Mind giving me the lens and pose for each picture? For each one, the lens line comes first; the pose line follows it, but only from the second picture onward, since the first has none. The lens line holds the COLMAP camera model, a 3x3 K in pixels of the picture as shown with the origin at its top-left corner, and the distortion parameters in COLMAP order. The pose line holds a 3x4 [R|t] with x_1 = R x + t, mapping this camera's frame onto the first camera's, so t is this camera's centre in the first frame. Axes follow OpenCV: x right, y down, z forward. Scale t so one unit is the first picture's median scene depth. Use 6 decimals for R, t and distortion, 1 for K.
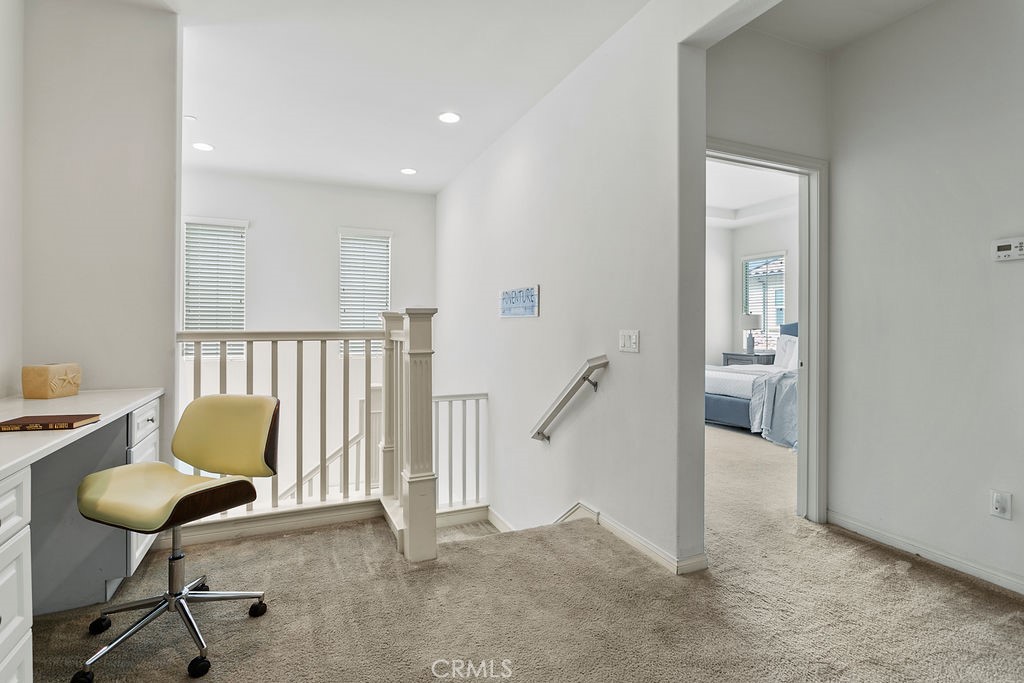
lens RADIAL K [[498.0, 0, 512.0], [0, 498.0, 341.5], [0, 0, 1]] dist [0.000569, 0.000140]
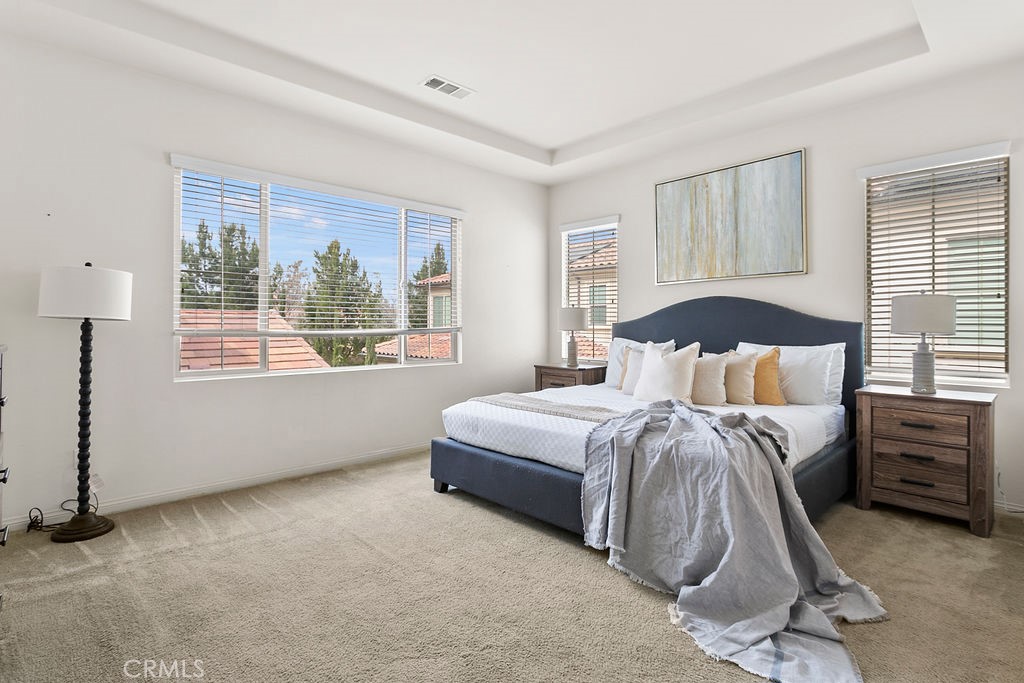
lens RADIAL K [[498.0, 0, 512.0], [0, 498.0, 341.5], [0, 0, 1]] dist [0.000569, 0.000140]
pose [[0.939996, -0.002913, 0.341174, 0.235310], [0.001262, 0.999986, 0.005061, -0.016860], [-0.341184, -0.004327, 0.939986, 0.538115]]
